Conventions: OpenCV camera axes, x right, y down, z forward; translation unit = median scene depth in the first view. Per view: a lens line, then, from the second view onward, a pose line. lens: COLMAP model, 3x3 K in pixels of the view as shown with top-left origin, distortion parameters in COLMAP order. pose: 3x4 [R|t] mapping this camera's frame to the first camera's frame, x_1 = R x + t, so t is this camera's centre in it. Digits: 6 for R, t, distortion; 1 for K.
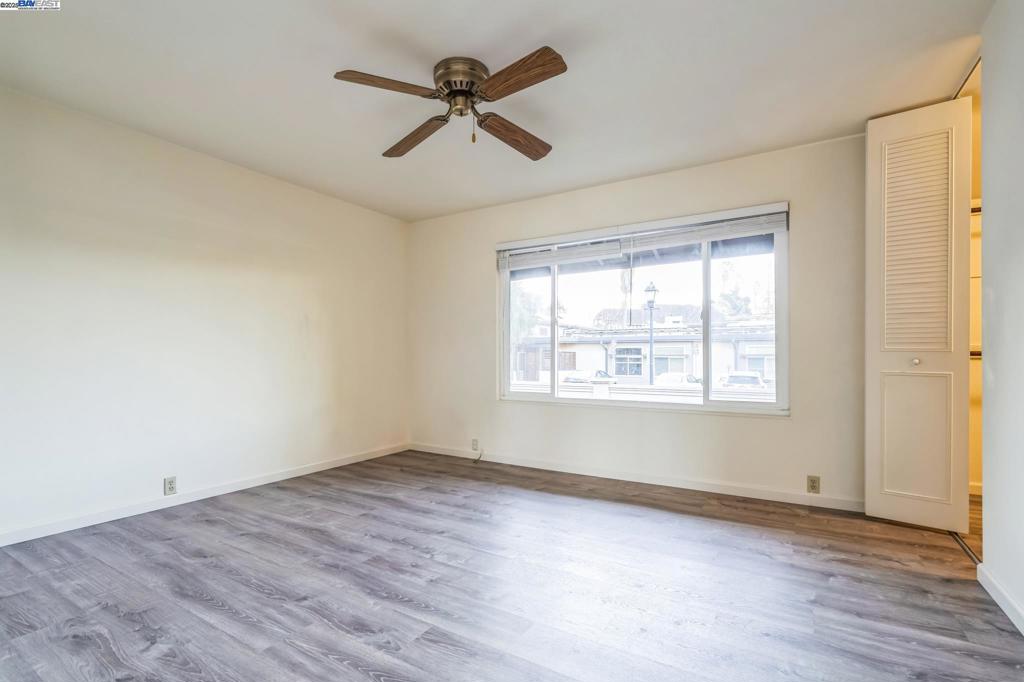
lens RADIAL K [[478.3, 0, 507.8], [0, 478.3, 354.7], [0, 0, 1]] dist [-0.002128, 0.000168]
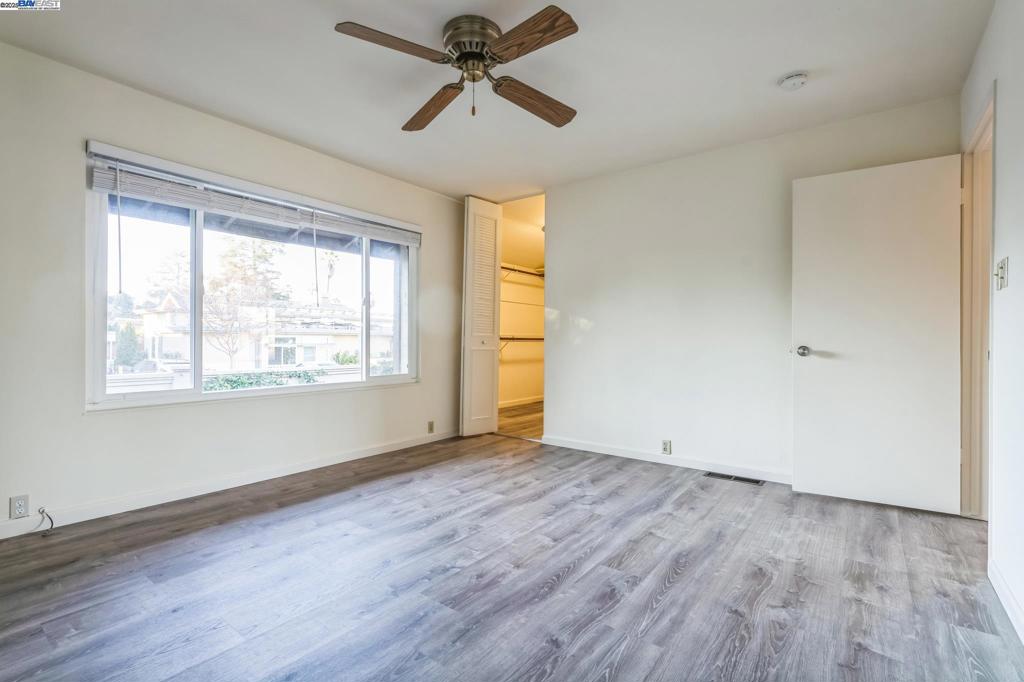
lens RADIAL K [[469.6, 0, 509.3], [0, 469.6, 343.9], [0, 0, 1]] dist [-0.002223, 0.000166]
pose [[0.093962, -0.005834, 0.995559, -0.940250], [-0.010599, 0.999920, 0.006860, 0.006987], [-0.995519, -0.011197, 0.093893, 0.782289]]
